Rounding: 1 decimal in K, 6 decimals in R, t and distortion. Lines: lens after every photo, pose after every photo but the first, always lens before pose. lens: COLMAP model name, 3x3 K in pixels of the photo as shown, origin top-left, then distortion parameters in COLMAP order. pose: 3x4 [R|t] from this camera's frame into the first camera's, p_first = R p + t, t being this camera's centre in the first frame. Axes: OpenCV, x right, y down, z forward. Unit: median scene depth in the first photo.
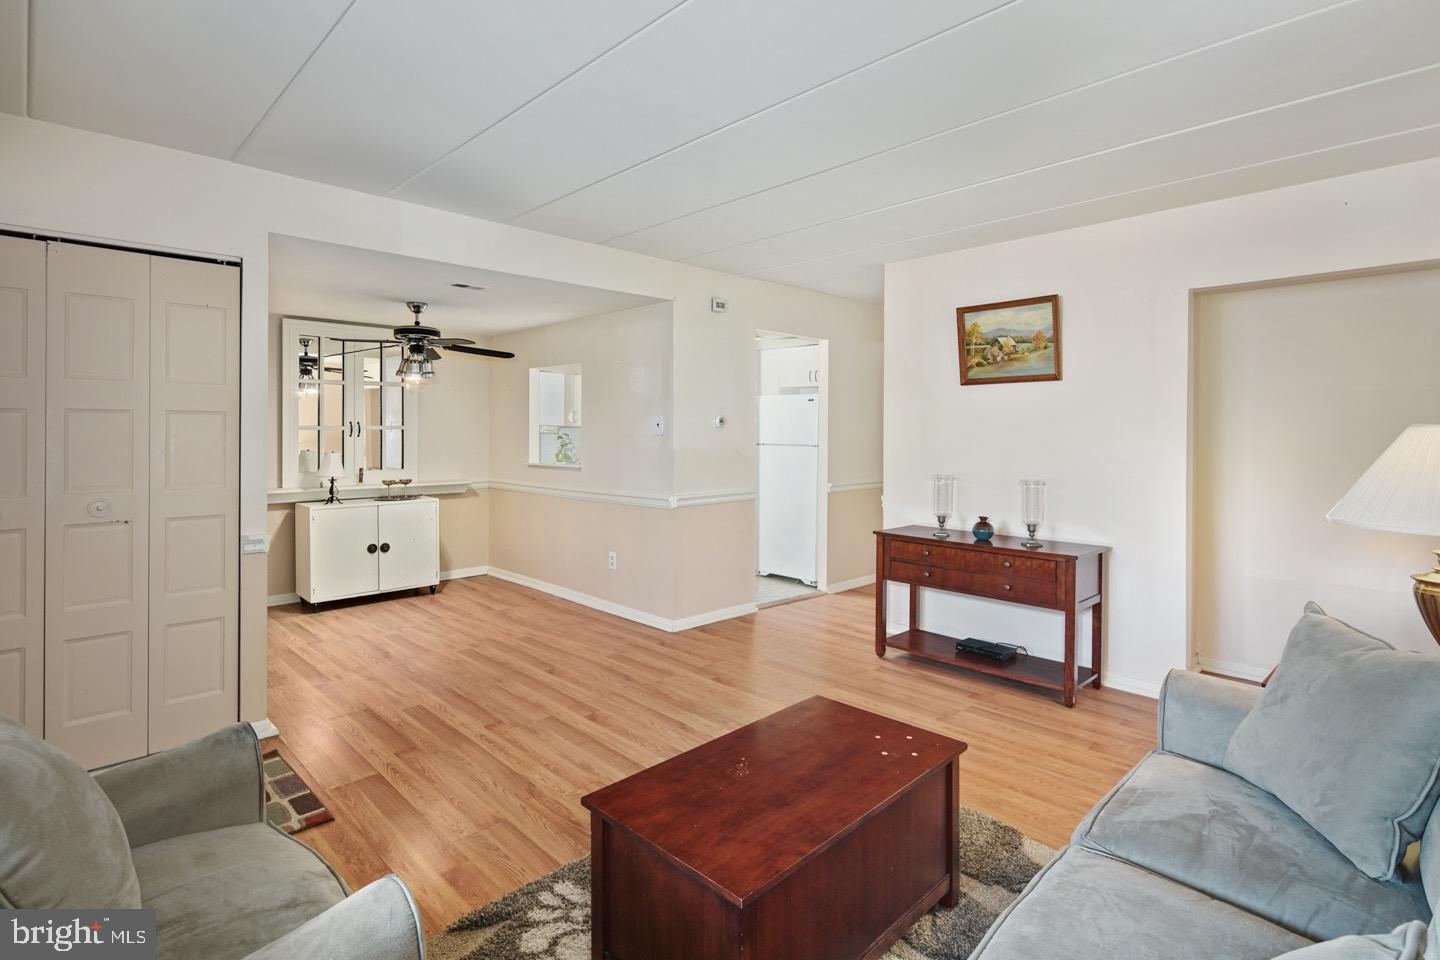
lens RADIAL K [[708.7, 0, 716.1], [0, 708.7, 433.8], [0, 0, 1]] dist [0.000312, -0.000230]
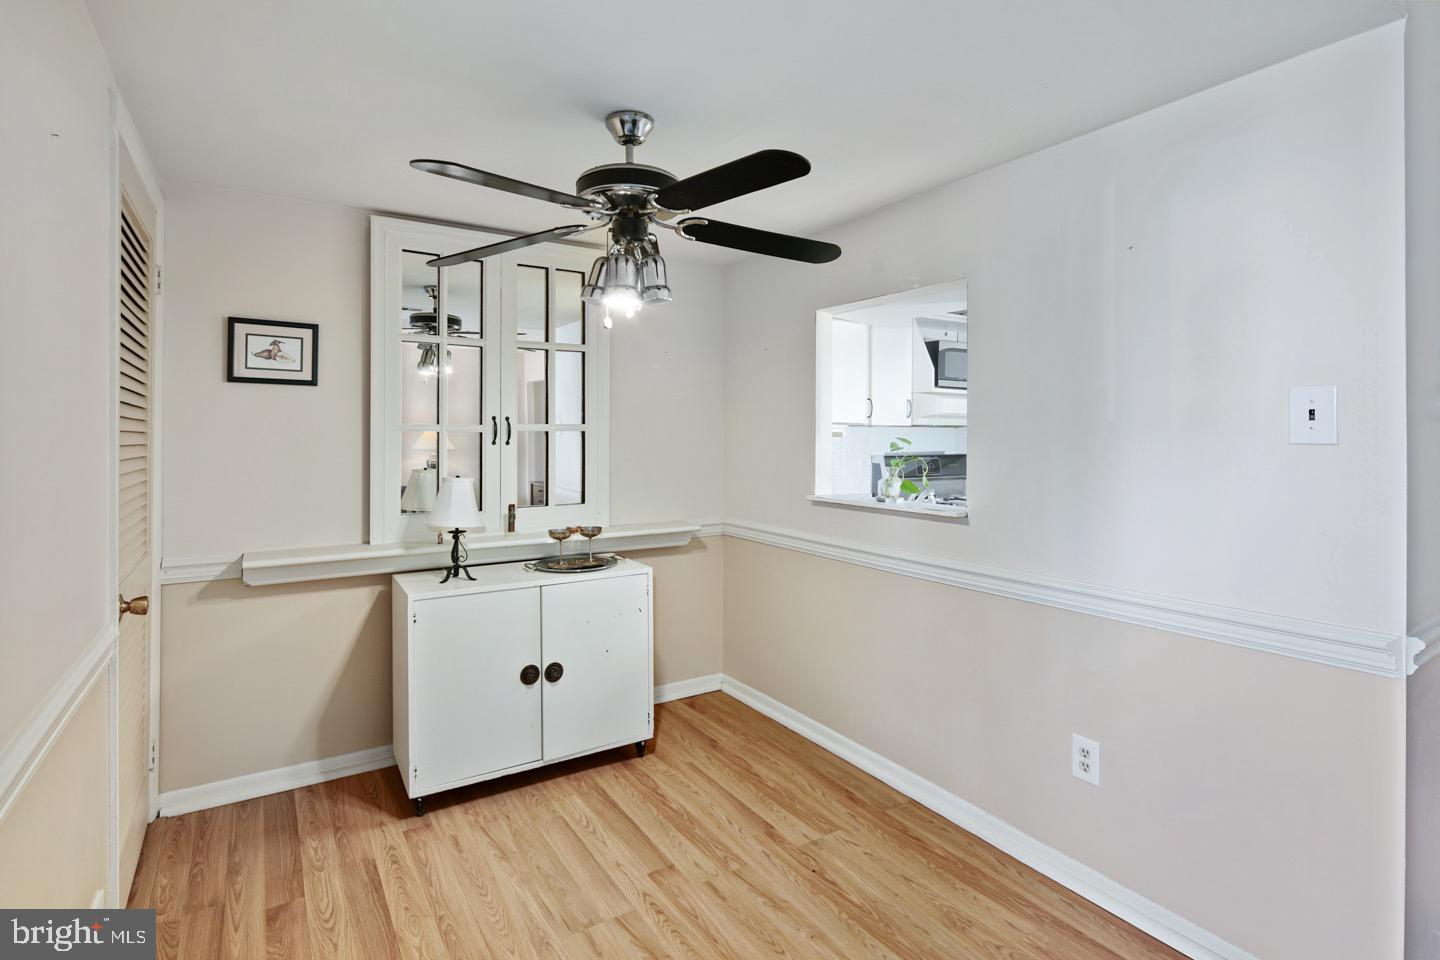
lens RADIAL K [[698.6, 0, 699.1], [0, 698.6, 435.8], [0, 0, 1]] dist [0.009956, -0.005120]
pose [[0.974839, -0.000321, -0.222910, -0.322934], [-0.000267, 0.999997, -0.002604, -0.001695], [0.222910, 0.002598, 0.974835, 0.679914]]
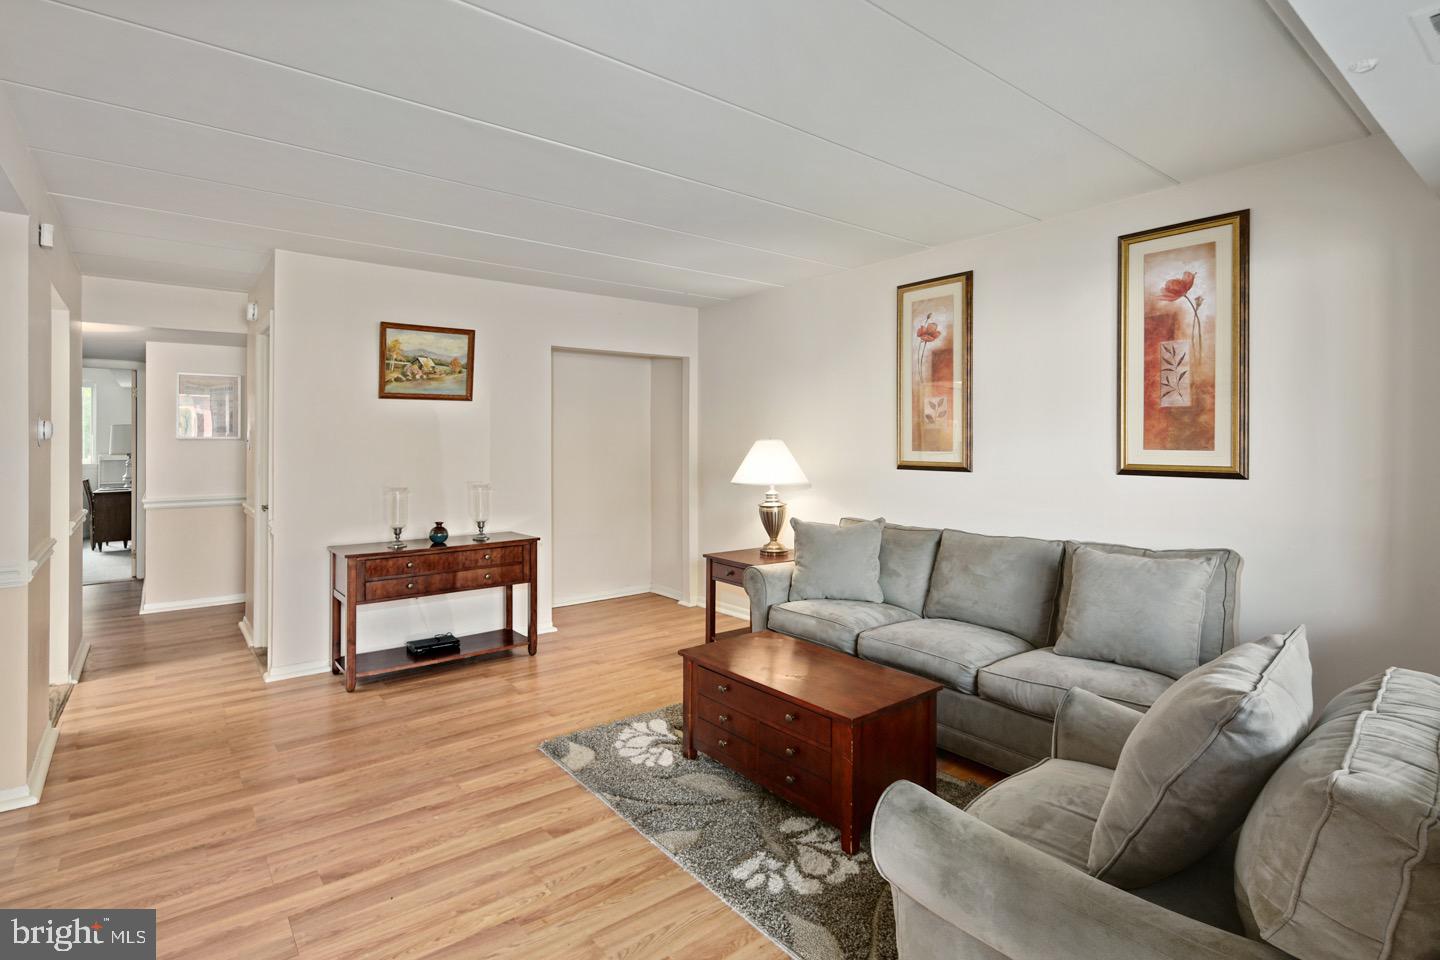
lens RADIAL K [[698.6, 0, 699.1], [0, 698.6, 435.8], [0, 0, 1]] dist [0.009956, -0.005120]
pose [[0.118700, 0.005135, 0.992917, -0.596026], [0.007793, 0.999951, -0.006102, -0.005510], [-0.992900, 0.008462, 0.118654, 0.435999]]
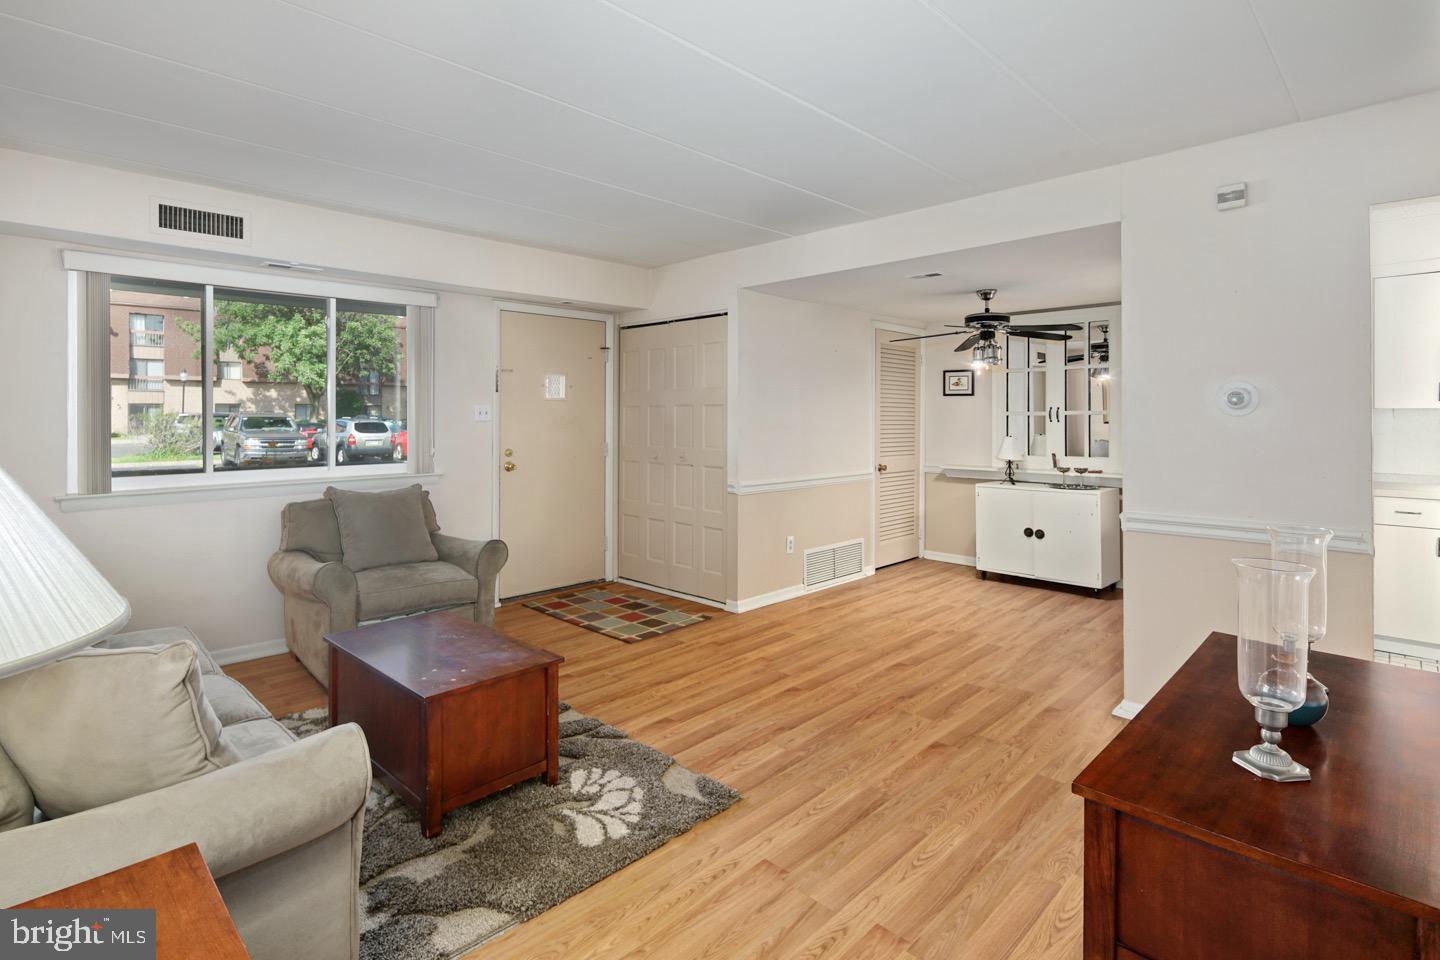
lens RADIAL K [[719.6, 0, 705.3], [0, 719.6, 412.1], [0, 0, 1]] dist [0.016606, -0.000204]
pose [[0.003950, -0.007560, -0.999964, 0.673002], [-0.003361, 0.999966, -0.007573, -0.000744], [0.999987, 0.003390, 0.003924, 0.652063]]
